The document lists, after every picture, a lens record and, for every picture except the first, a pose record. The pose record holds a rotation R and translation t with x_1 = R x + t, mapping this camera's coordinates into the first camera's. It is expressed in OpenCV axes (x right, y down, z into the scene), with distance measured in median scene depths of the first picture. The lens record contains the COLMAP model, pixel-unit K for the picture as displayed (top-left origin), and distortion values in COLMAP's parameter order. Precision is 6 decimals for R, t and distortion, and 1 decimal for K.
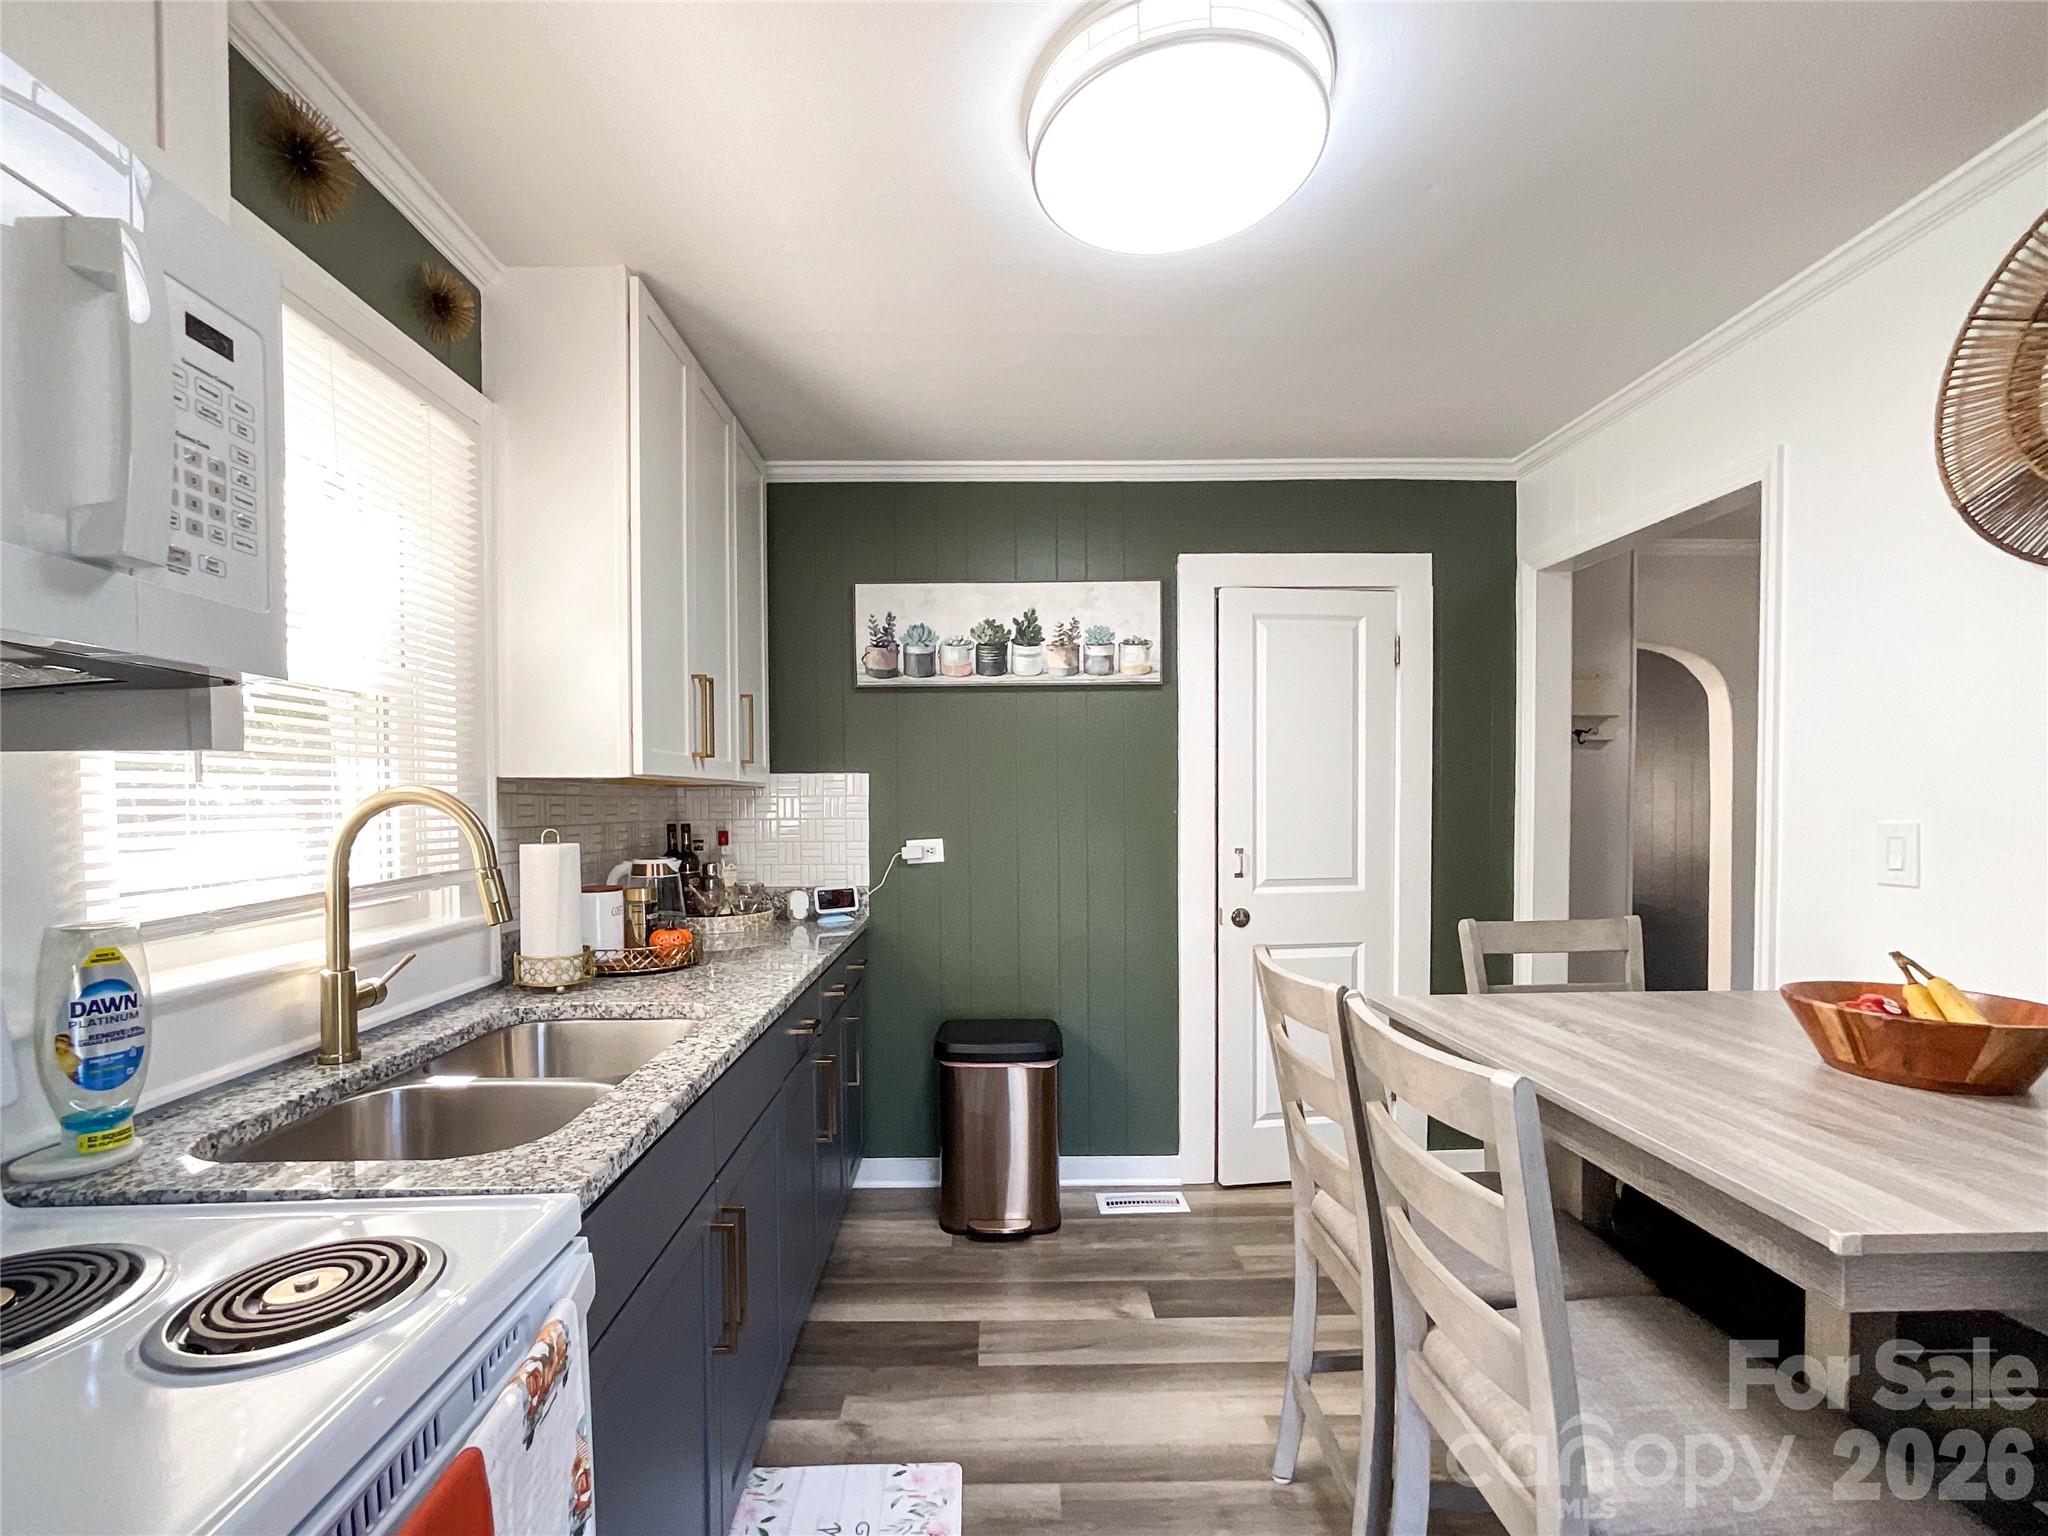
lens RADIAL K [[876.0, 0, 1015.1], [0, 876.0, 758.8], [0, 0, 1]] dist [-0.004714, 0.000026]
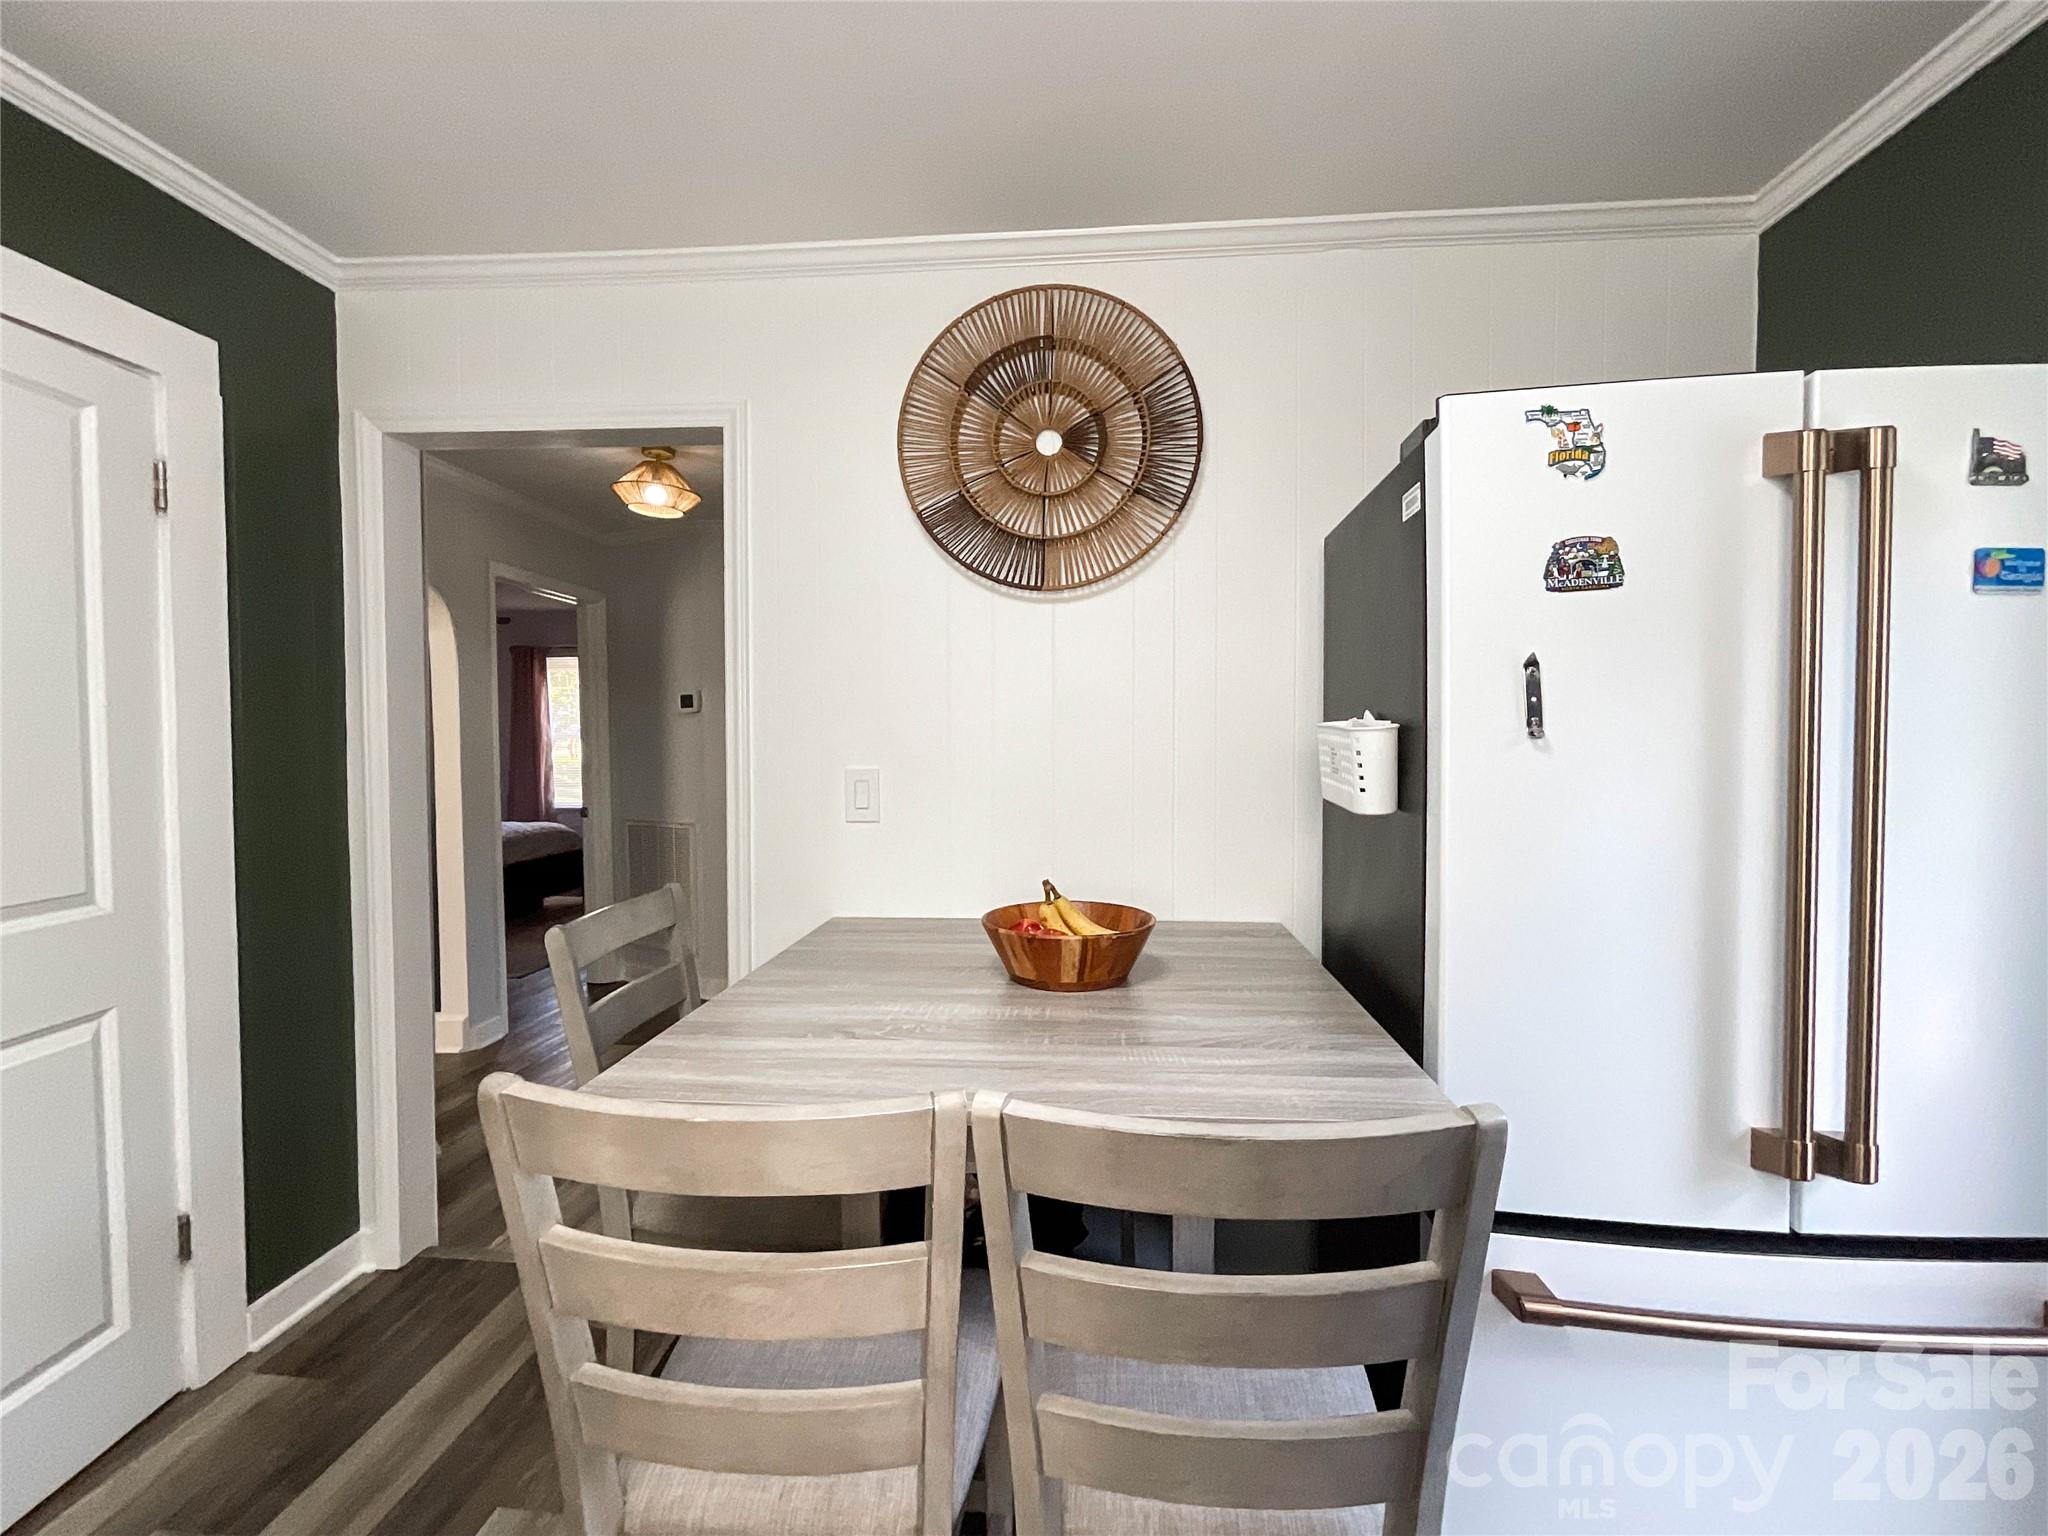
lens RADIAL K [[876.0, 0, 1015.1], [0, 876.0, 758.8], [0, 0, 1]] dist [-0.004714, 0.000026]
pose [[0.105094, -0.020991, 0.994241, -0.144232], [-0.051307, 0.998331, 0.026501, 0.019801], [-0.993138, -0.053797, 0.103842, 0.722658]]
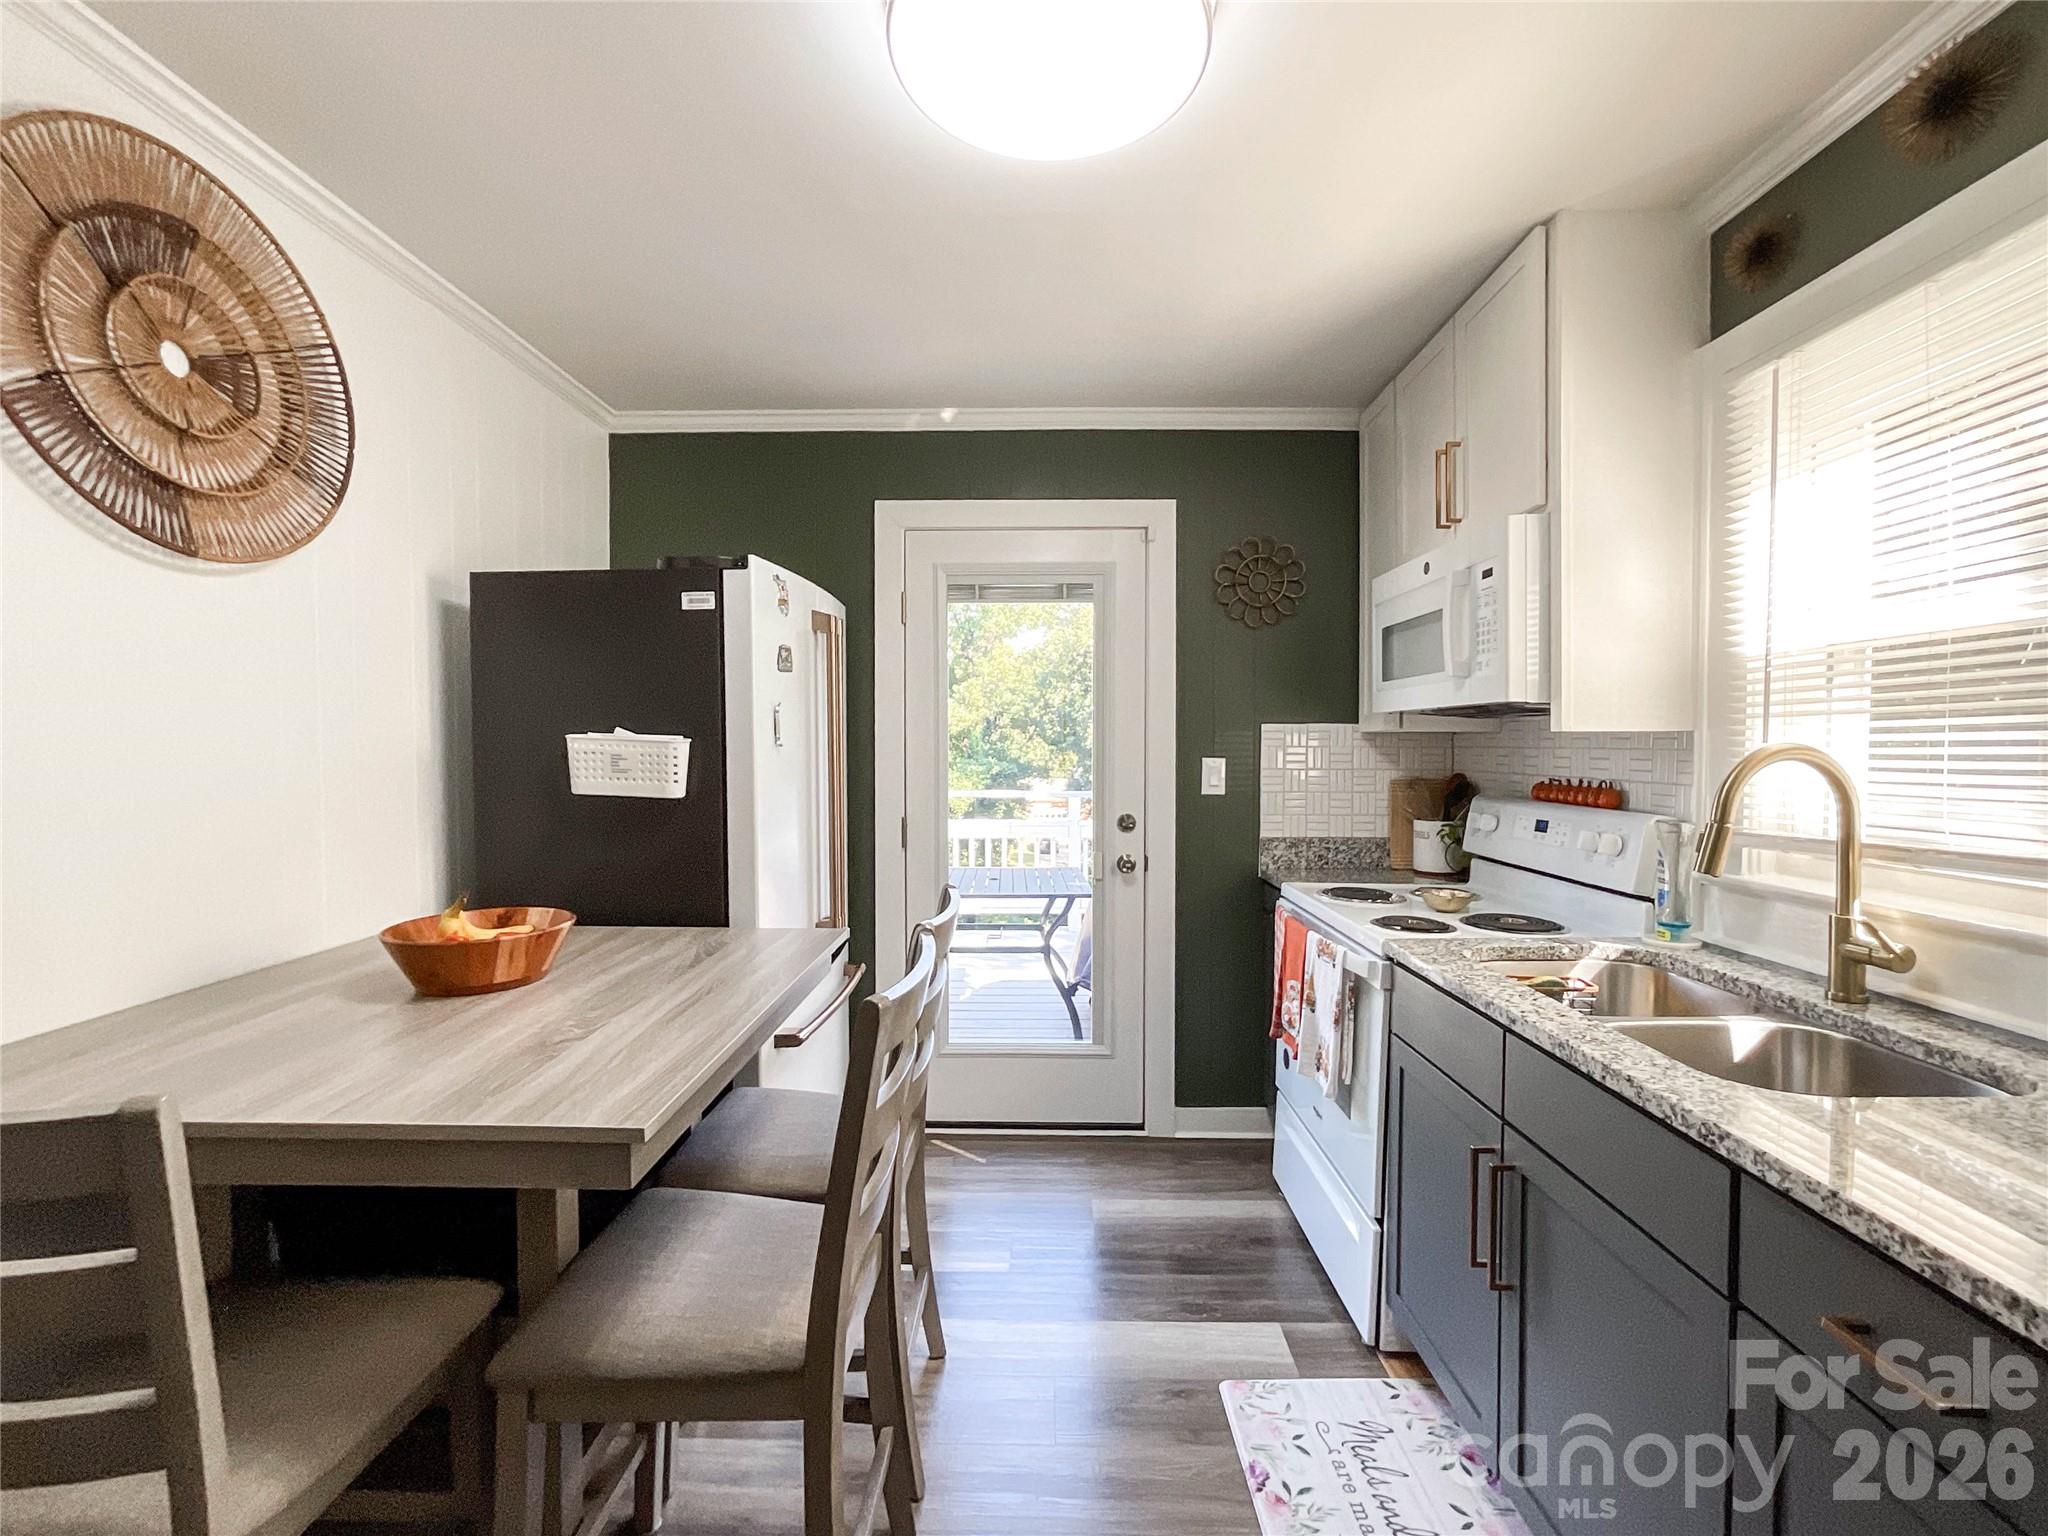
lens RADIAL K [[876.0, 0, 1015.1], [0, 876.0, 758.8], [0, 0, 1]] dist [-0.004714, 0.000026]
pose [[-0.998218, 0.004294, 0.059511, 0.145091], [0.002461, 0.999521, -0.030845, 0.061122], [-0.059615, -0.030644, -0.997751, 1.673807]]
